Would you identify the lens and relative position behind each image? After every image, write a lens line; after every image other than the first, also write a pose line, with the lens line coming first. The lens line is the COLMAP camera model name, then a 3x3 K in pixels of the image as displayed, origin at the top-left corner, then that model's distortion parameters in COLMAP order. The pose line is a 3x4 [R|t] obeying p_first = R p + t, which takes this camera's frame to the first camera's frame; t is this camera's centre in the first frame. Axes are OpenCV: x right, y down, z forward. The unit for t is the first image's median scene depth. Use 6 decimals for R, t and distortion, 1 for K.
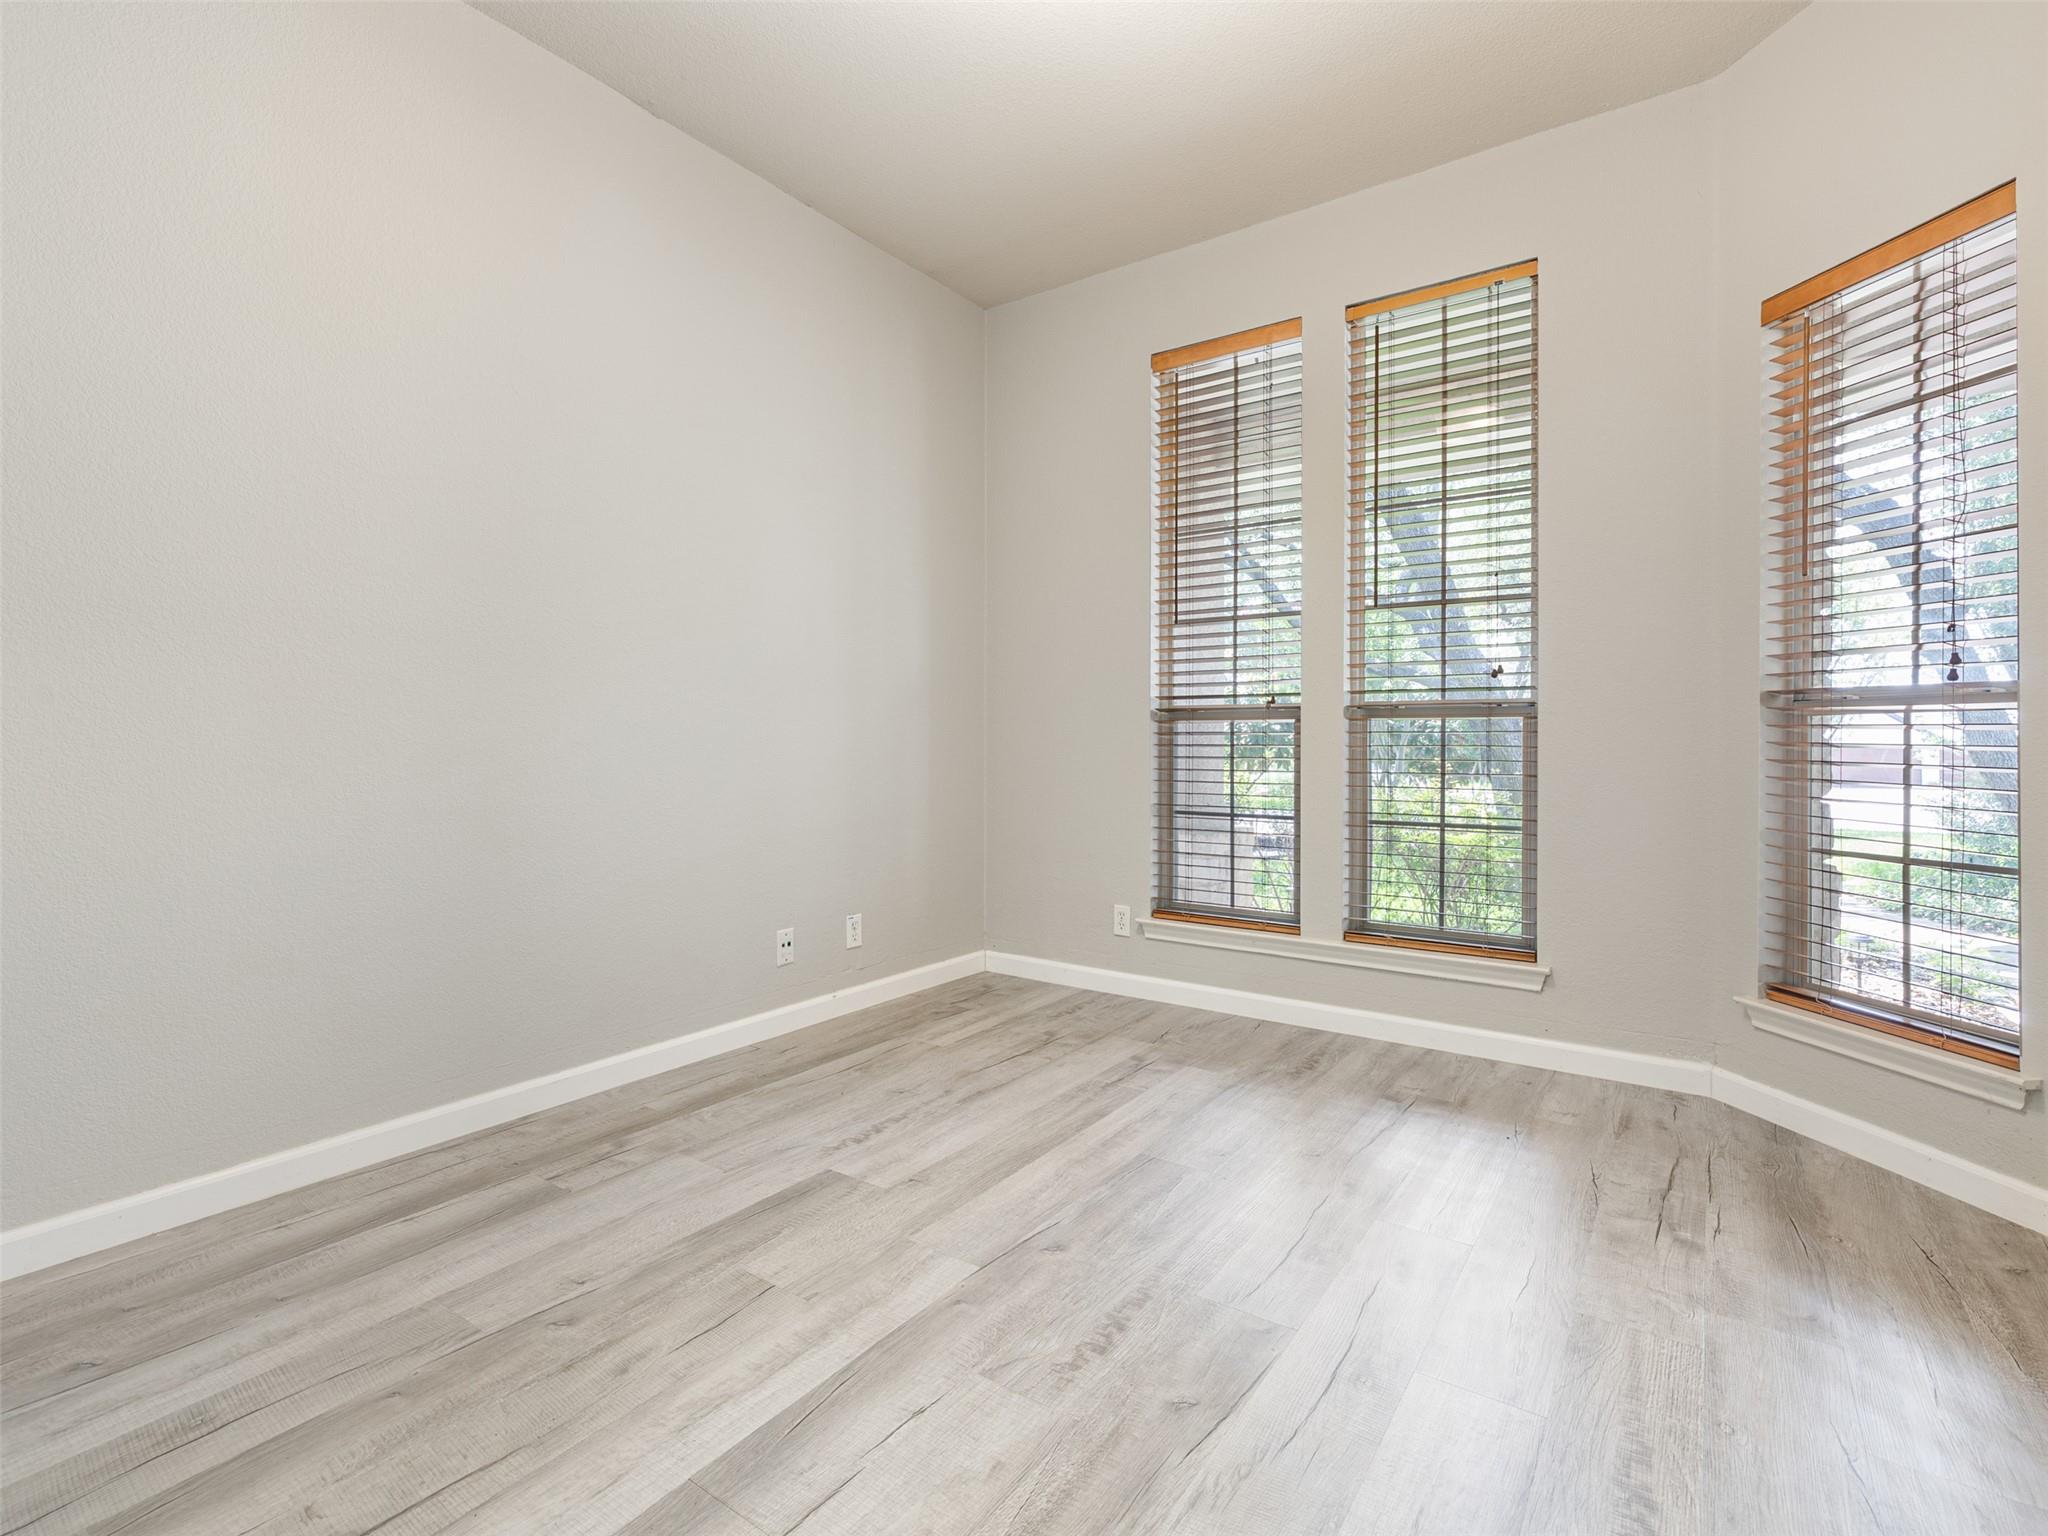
lens RADIAL K [[975.2, 0, 1028.0], [0, 975.2, 745.6], [0, 0, 1]] dist [-0.002230, 0.000190]
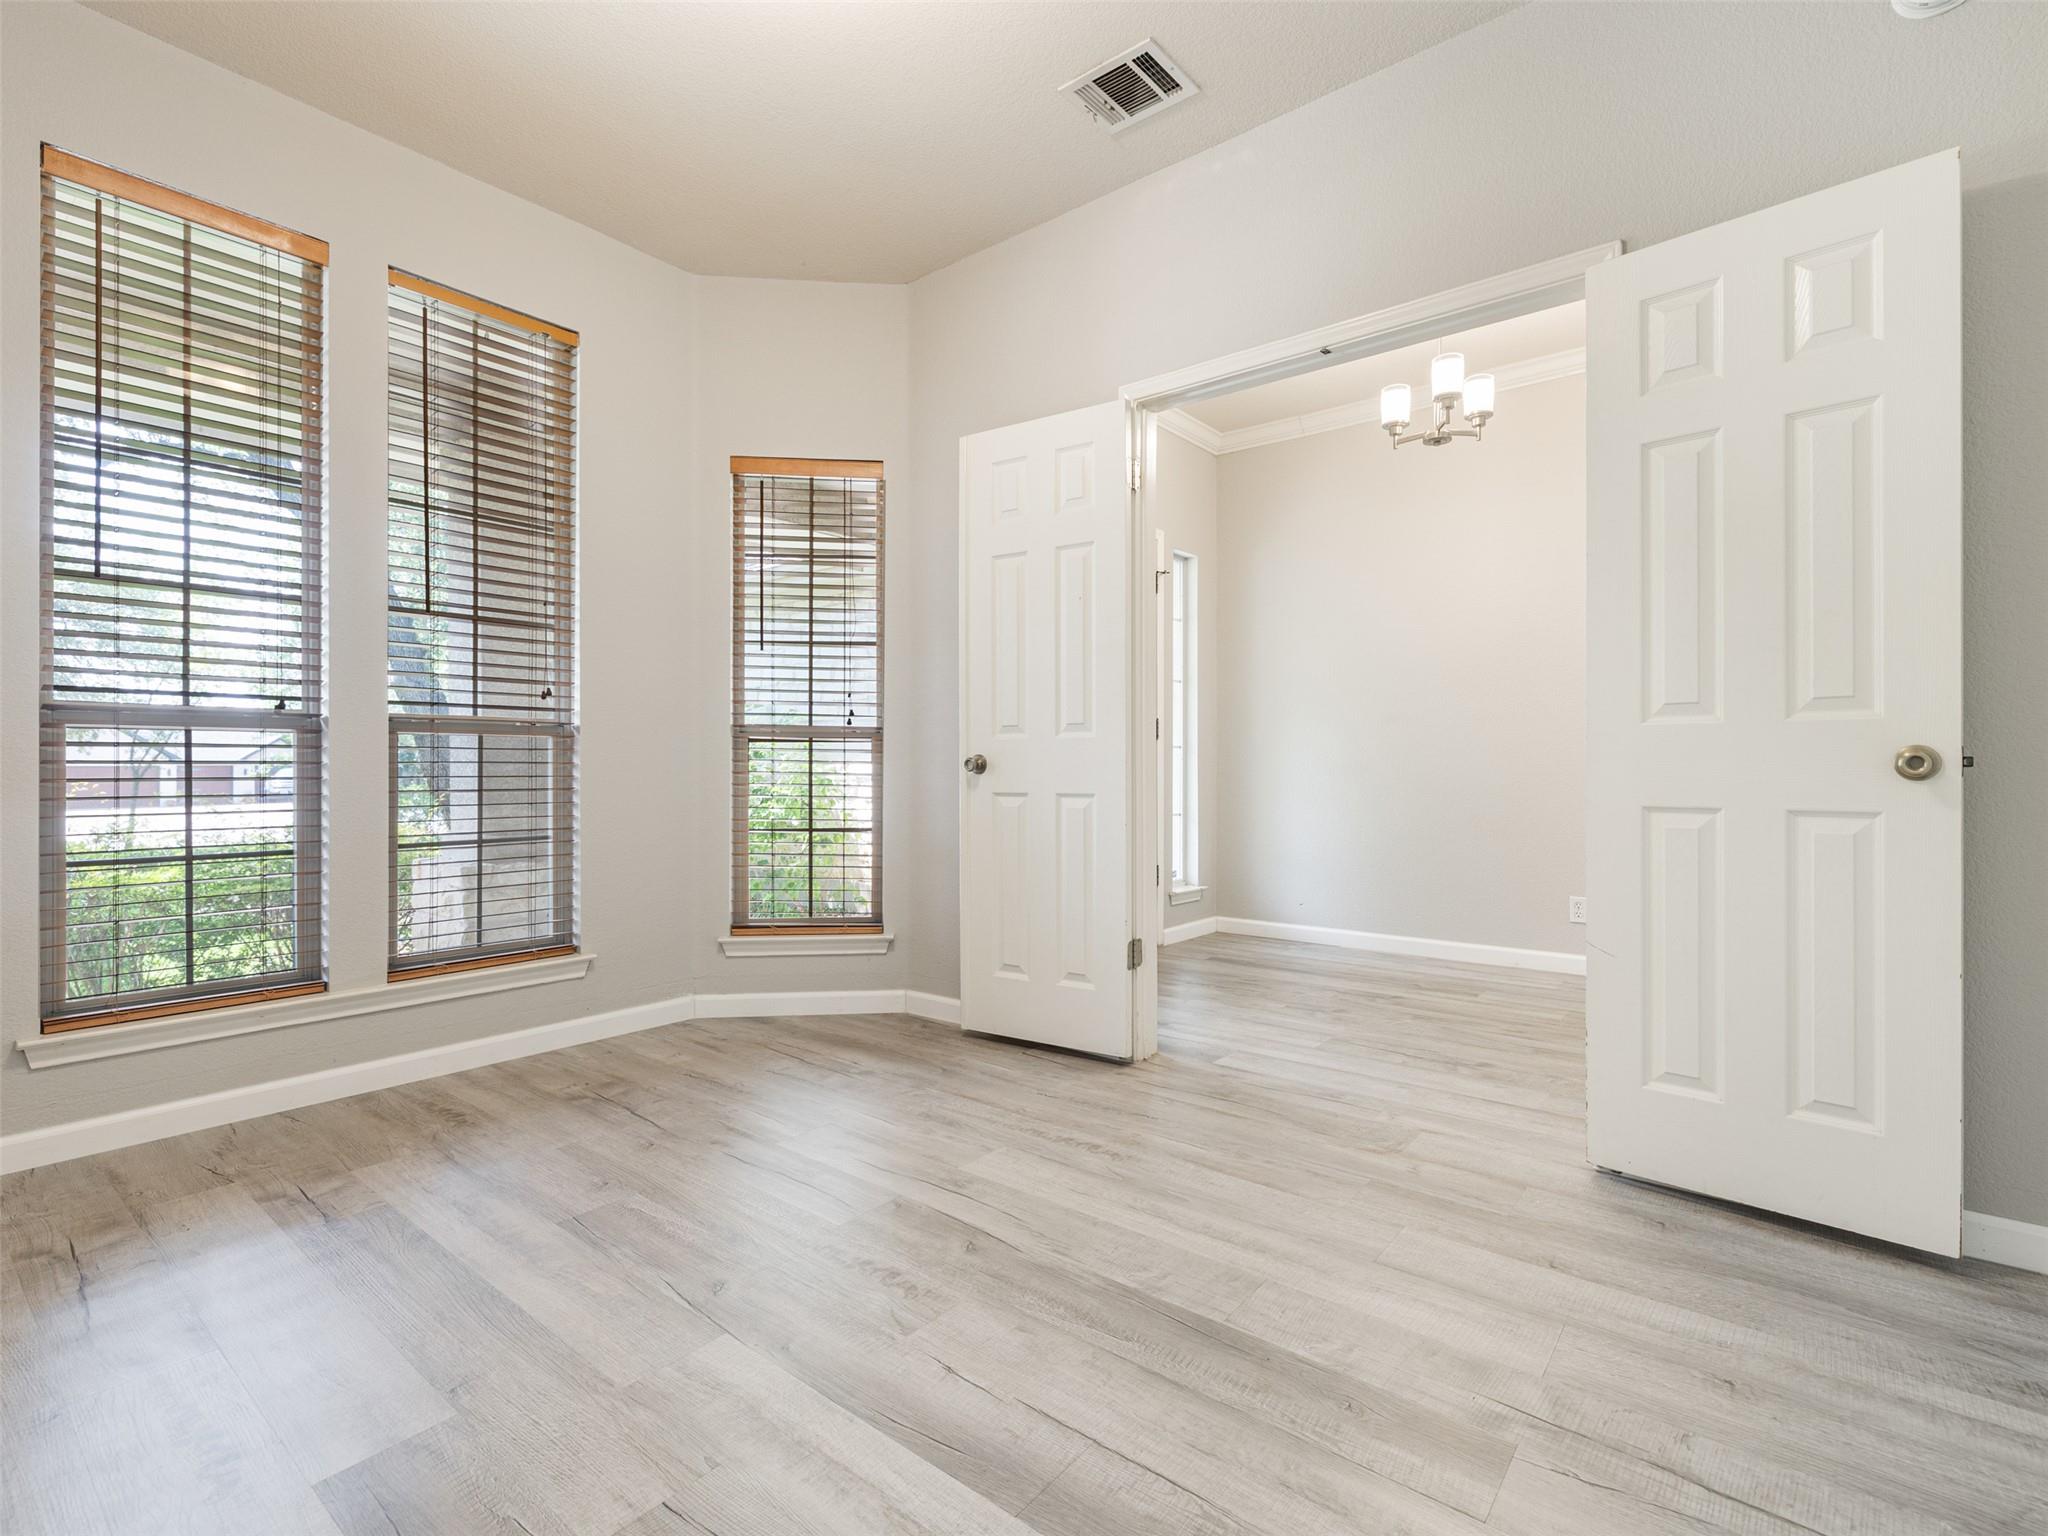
lens RADIAL K [[975.2, 0, 1027.1], [0, 975.2, 768.0], [0, 0, 1]] dist [-0.002230, 0.000190]
pose [[0.058816, -0.007789, 0.998238, -0.533866], [-0.001246, 0.999968, 0.007876, -0.002508], [-0.998268, -0.001707, 0.058804, 0.375838]]
